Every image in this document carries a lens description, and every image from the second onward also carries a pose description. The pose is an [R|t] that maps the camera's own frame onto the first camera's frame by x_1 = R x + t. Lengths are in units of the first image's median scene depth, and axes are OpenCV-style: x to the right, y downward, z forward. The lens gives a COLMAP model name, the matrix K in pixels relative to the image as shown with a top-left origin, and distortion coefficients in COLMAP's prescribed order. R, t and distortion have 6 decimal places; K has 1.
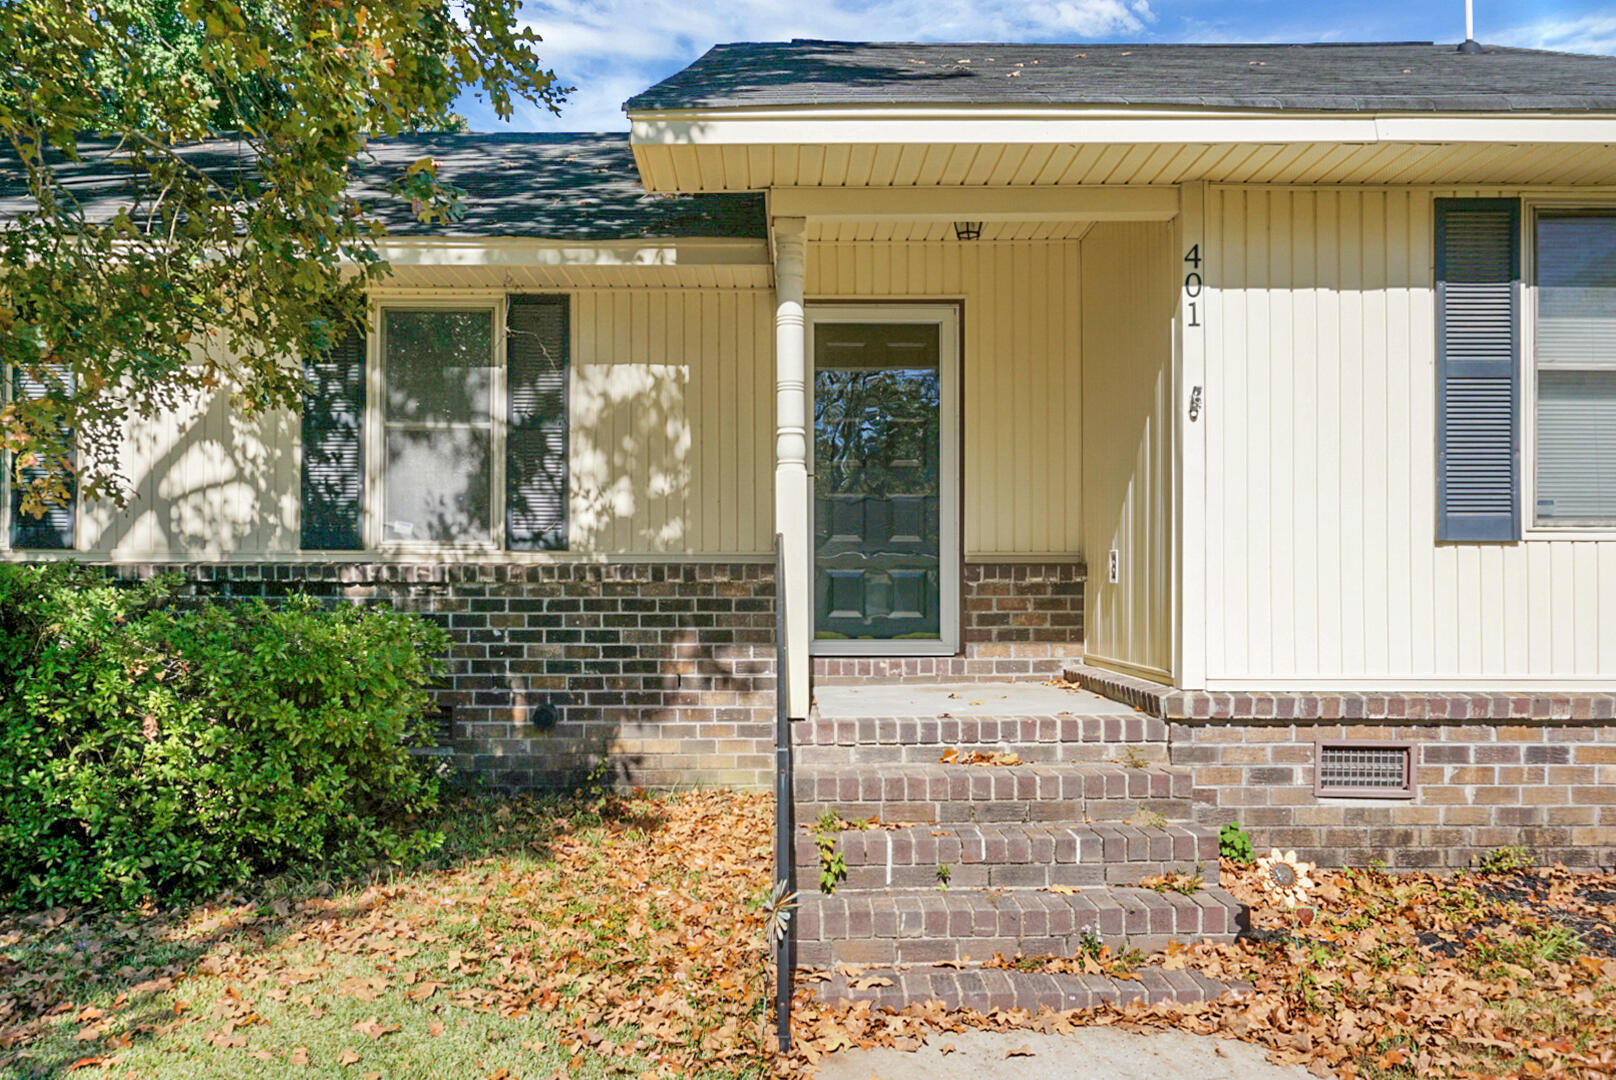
lens RADIAL K [[1328.7, 0, 808.0], [0, 1328.7, 540.0], [0, 0, 1]] dist [-0.012435, -0.005224]
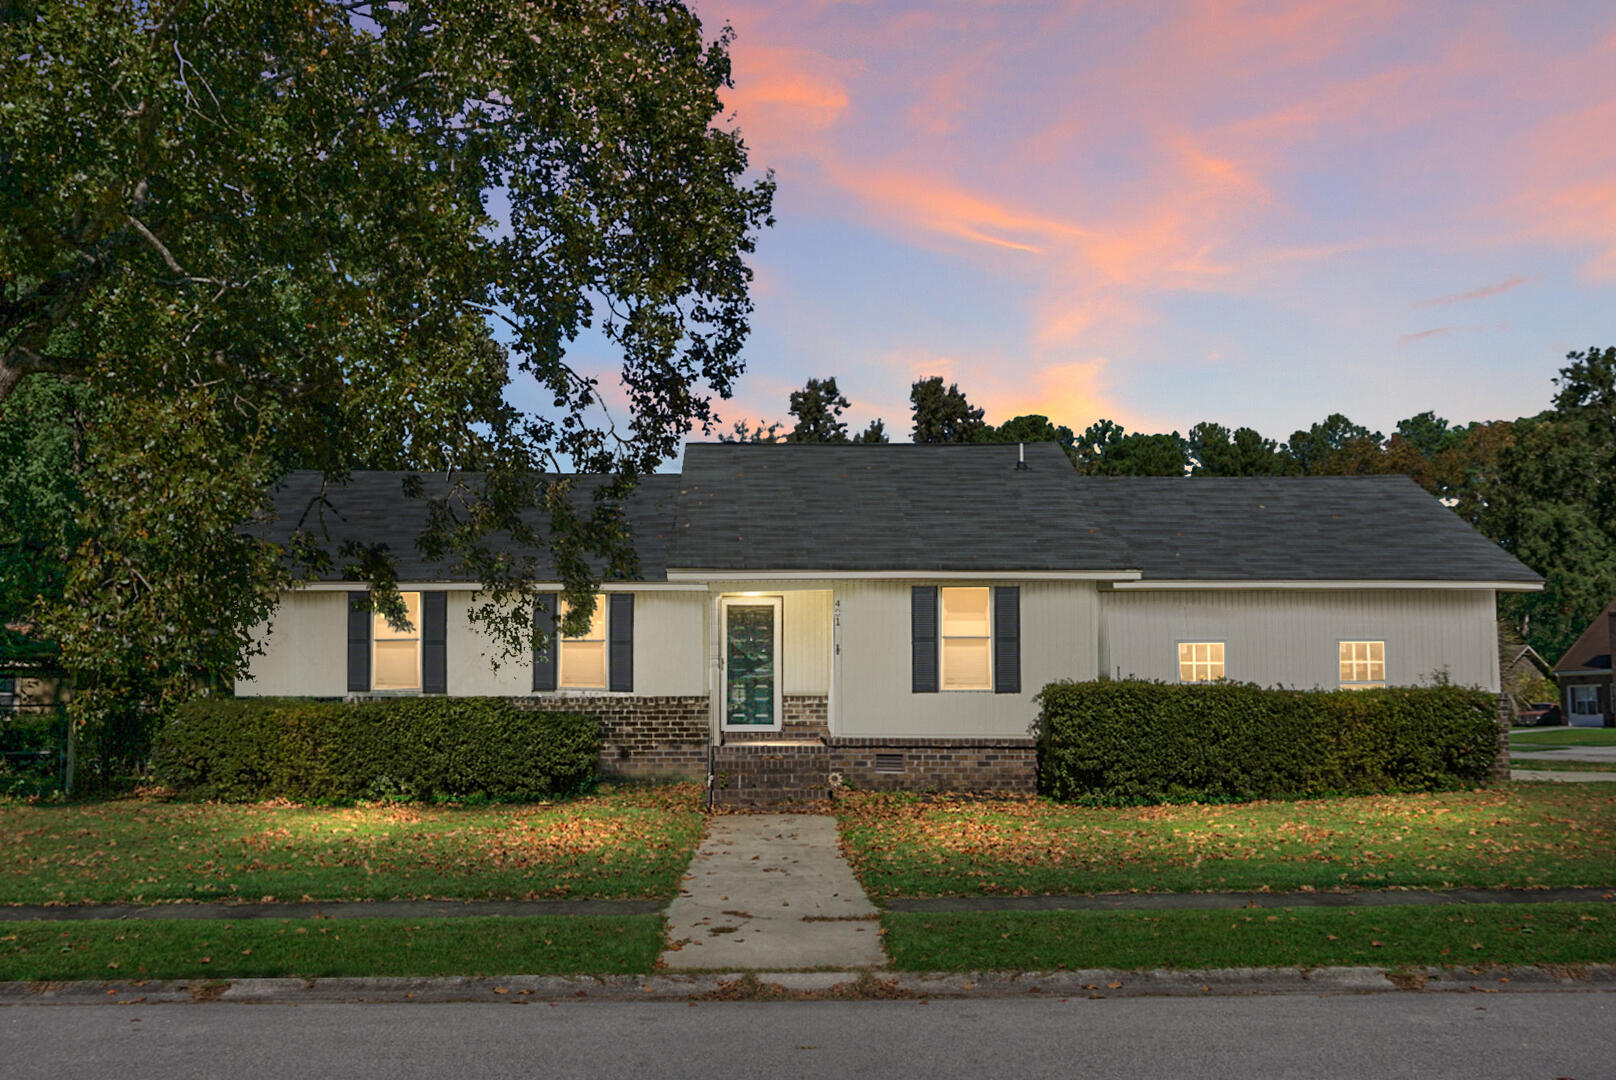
lens RADIAL K [[1475.4, 0, 763.3], [0, 1475.4, 538.3], [0, 0, 1]] dist [-0.018540, 0.001595]
pose [[0.999993, -0.001795, -0.003204, 0.092050], [0.001564, 0.997491, -0.070775, -0.091314], [0.003323, 0.070769, 0.997487, -2.029297]]
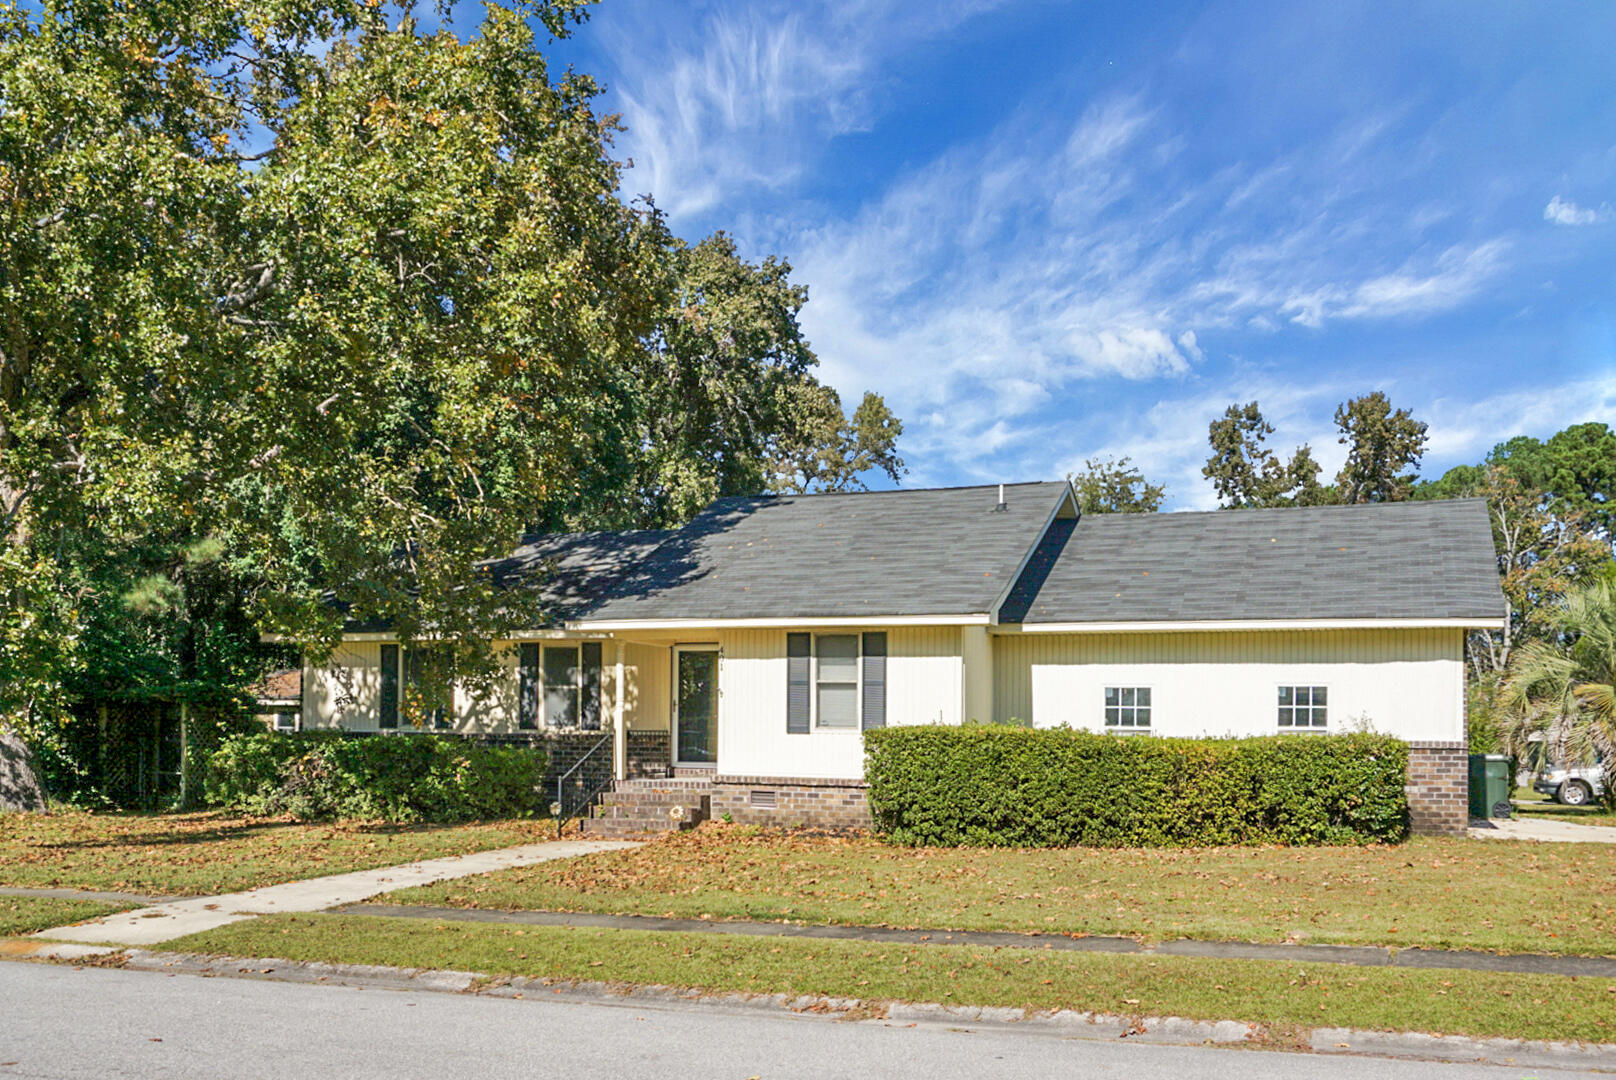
lens RADIAL K [[1475.4, 0, 763.3], [0, 1475.4, 538.3], [0, 0, 1]] dist [-0.018540, 0.001595]
pose [[0.939826, -0.035461, -0.339807, 1.342888], [0.002424, 0.995266, -0.097158, -0.100379], [0.341644, 0.090488, 0.935463, -2.055851]]
